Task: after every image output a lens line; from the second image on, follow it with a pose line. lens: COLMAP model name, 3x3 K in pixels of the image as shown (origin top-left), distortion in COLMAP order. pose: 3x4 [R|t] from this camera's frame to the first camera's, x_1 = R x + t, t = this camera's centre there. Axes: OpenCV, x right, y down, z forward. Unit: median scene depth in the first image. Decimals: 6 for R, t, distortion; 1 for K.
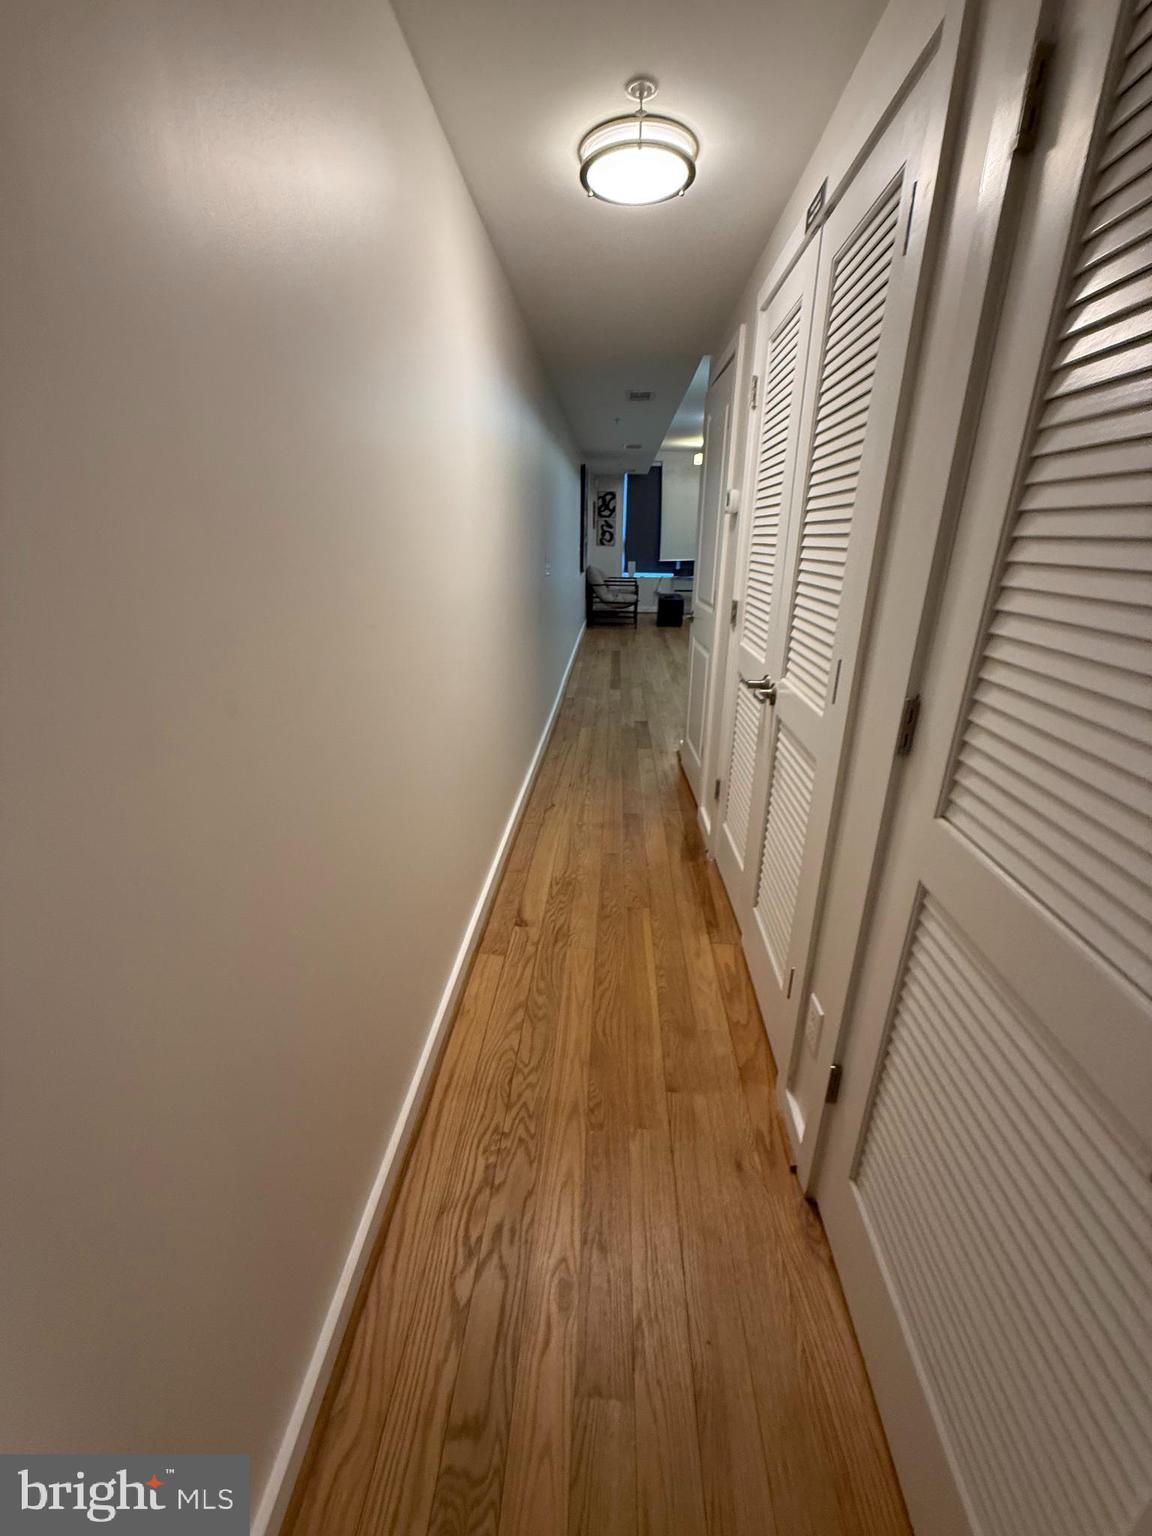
lens RADIAL K [[612.7, 0, 576.0], [0, 612.7, 768.0], [0, 0, 1]] dist [-0.000358, -0.000144]
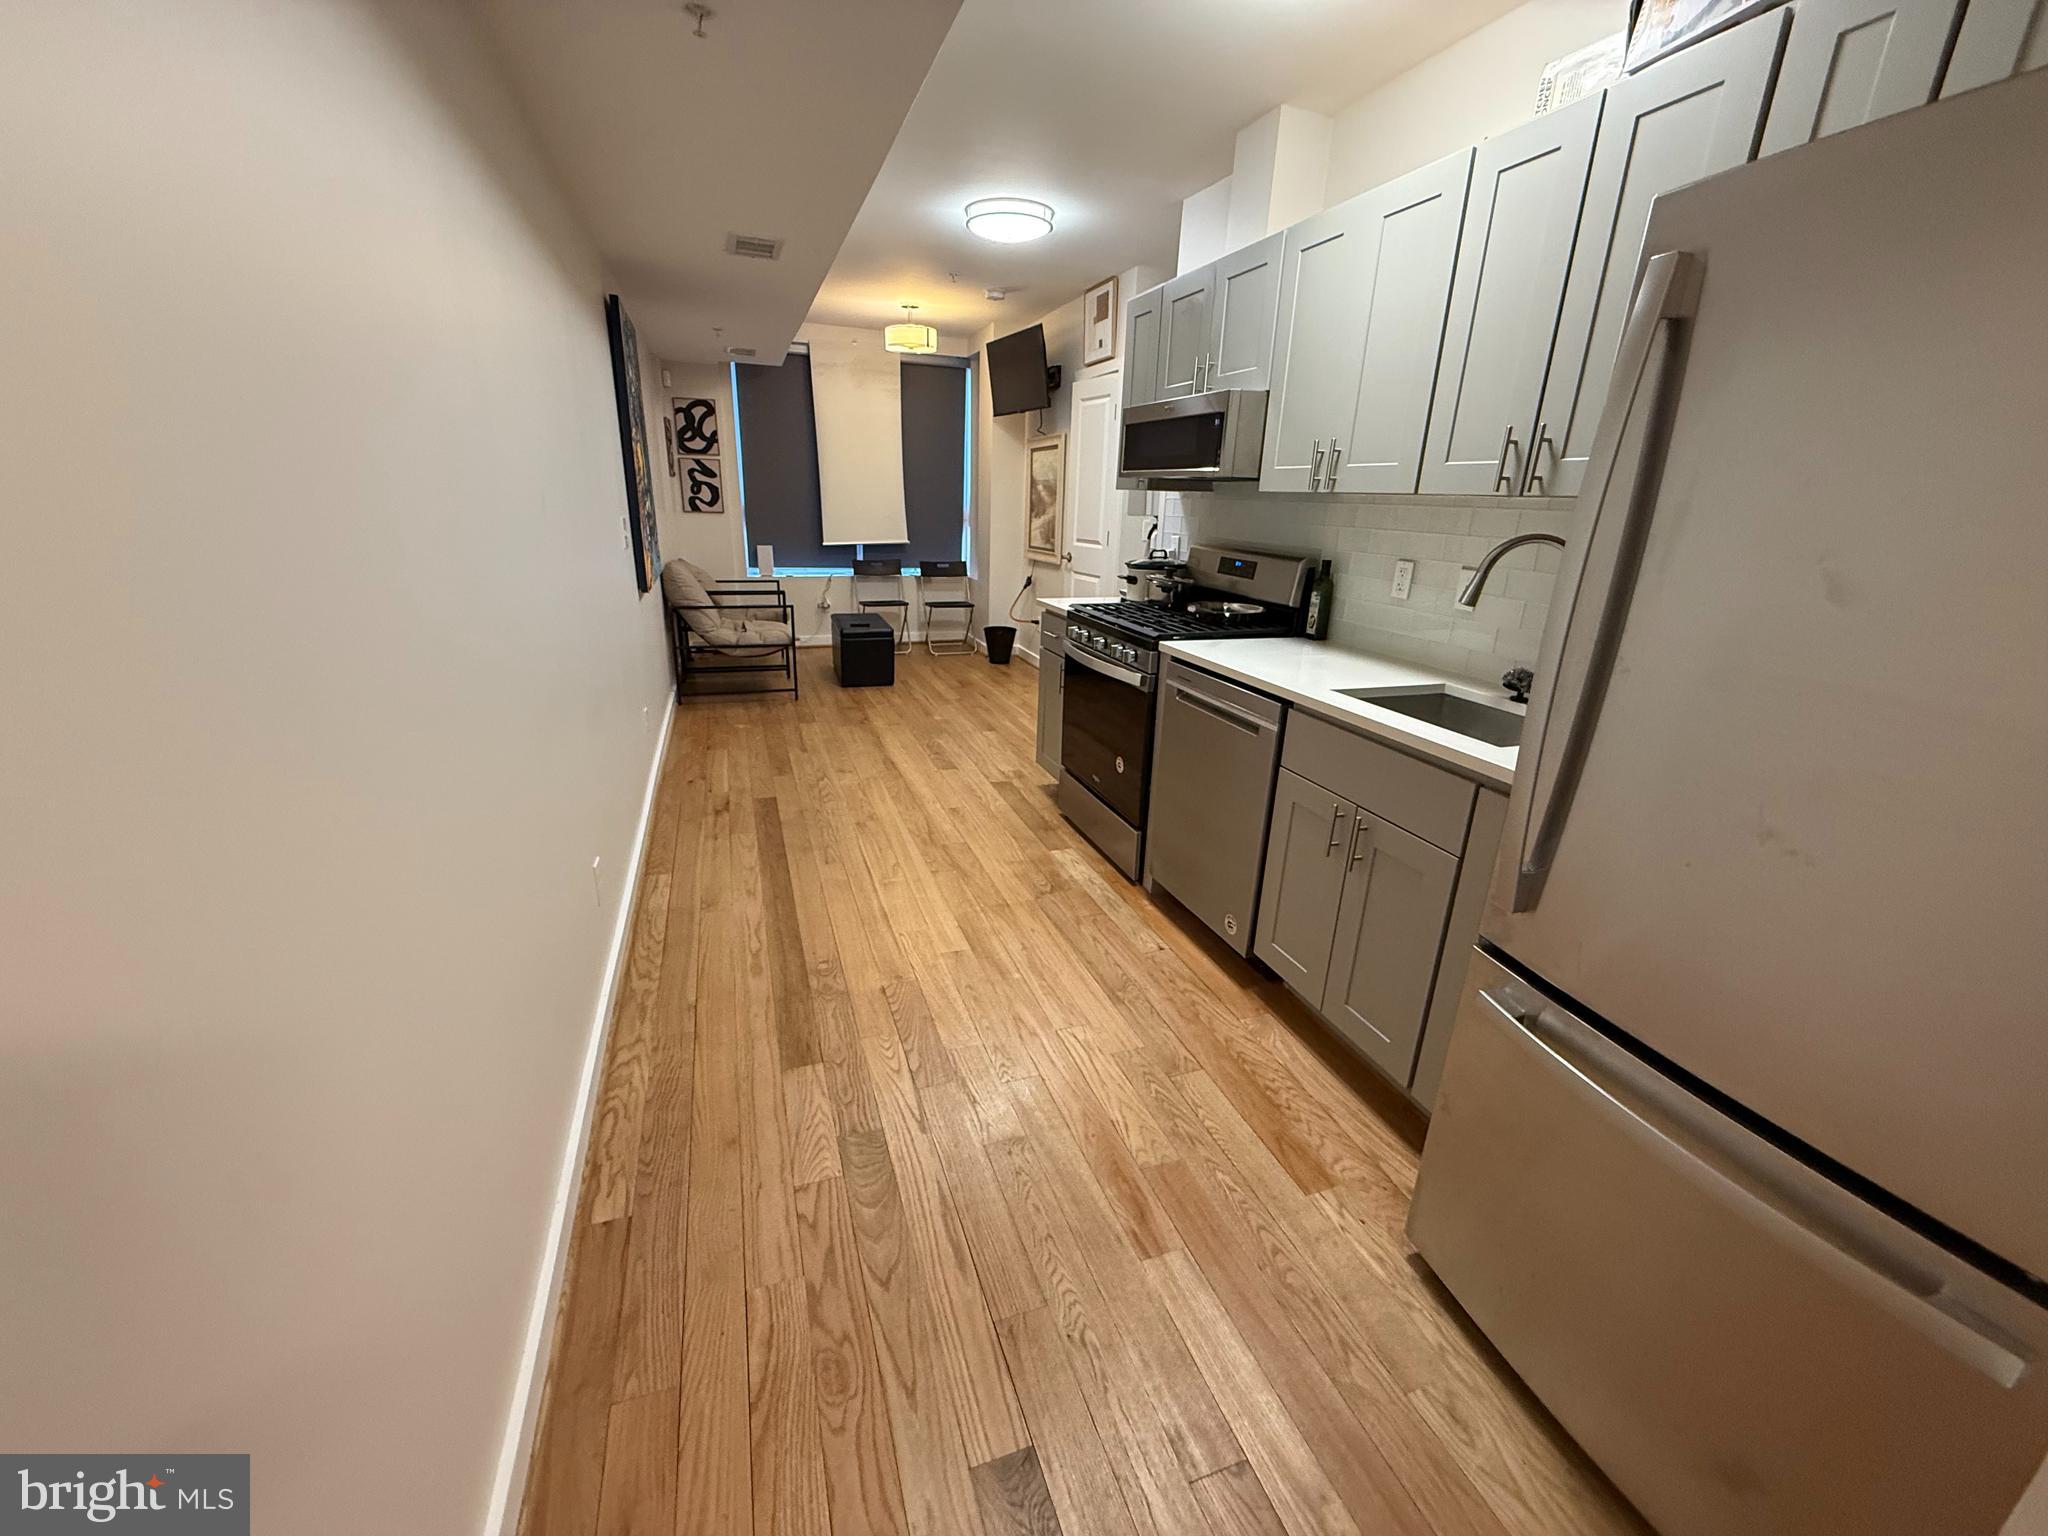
lens RADIAL K [[816.9, 0, 1024.0], [0, 816.9, 768.0], [0, 0, 1]] dist [-0.000358, -0.000144]
pose [[0.919338, -0.103259, 0.379677, 0.016917], [0.115138, 0.993312, -0.008644, -0.141523], [-0.376245, 0.051661, 0.925079, 0.354157]]
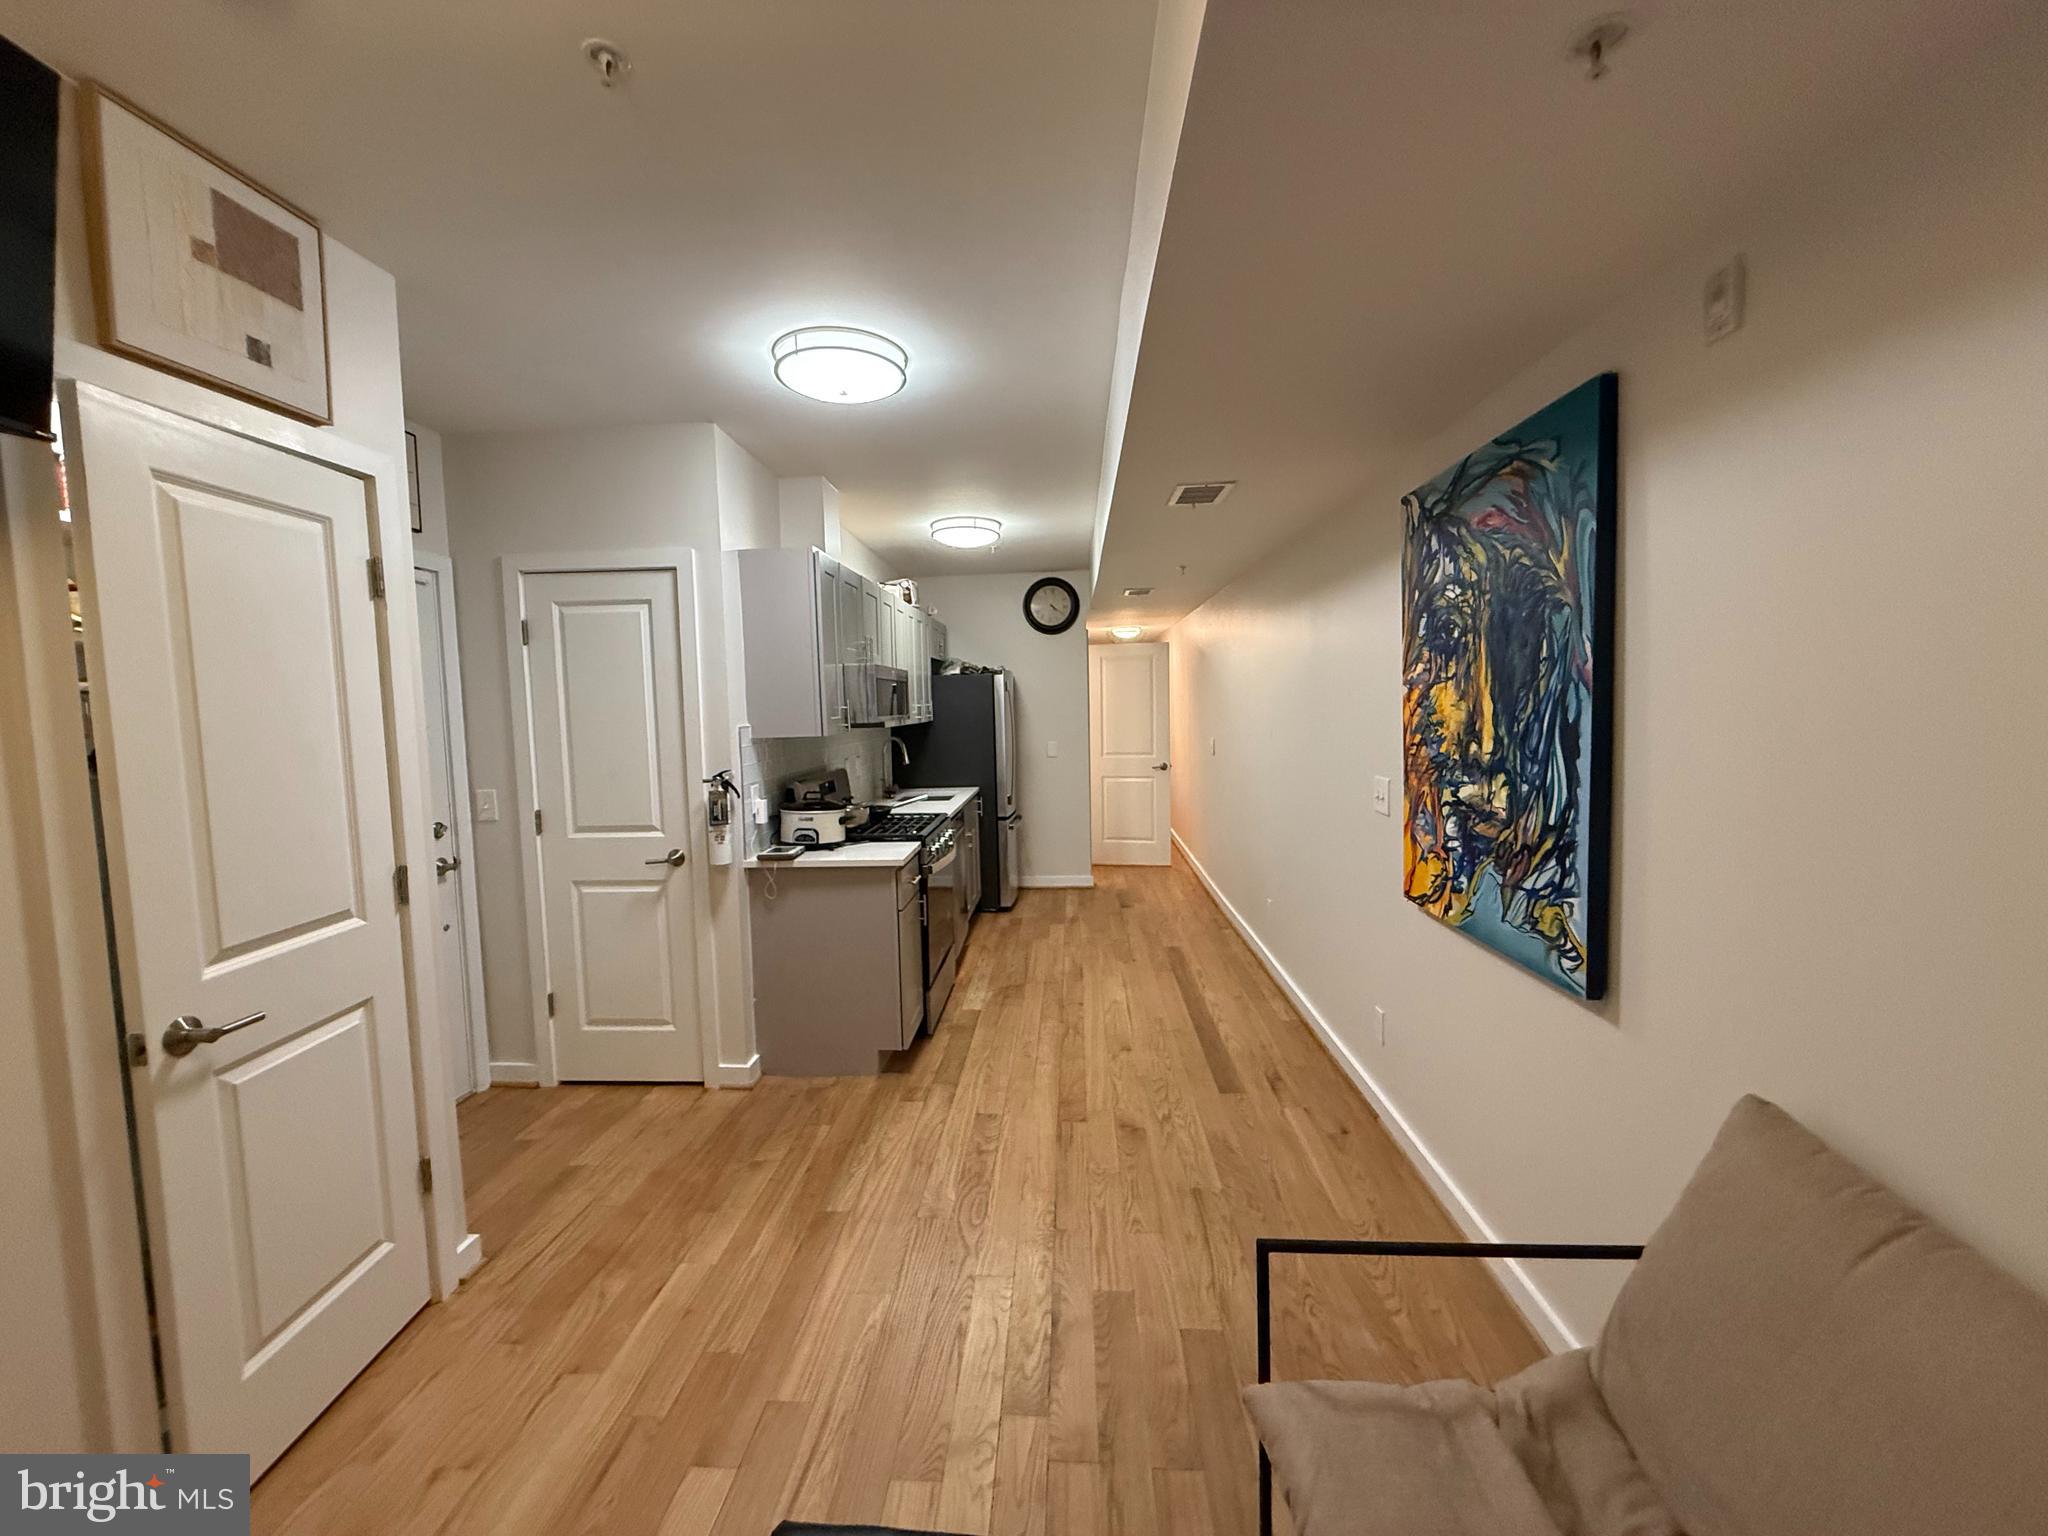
lens RADIAL K [[816.9, 0, 1024.0], [0, 816.9, 768.0], [0, 0, 1]] dist [-0.000358, -0.000144]
pose [[-0.999738, 0.022295, -0.005153, 0.221145], [0.017936, 0.903316, 0.428600, -0.605050], [0.014211, 0.428396, -0.903479, 1.503727]]
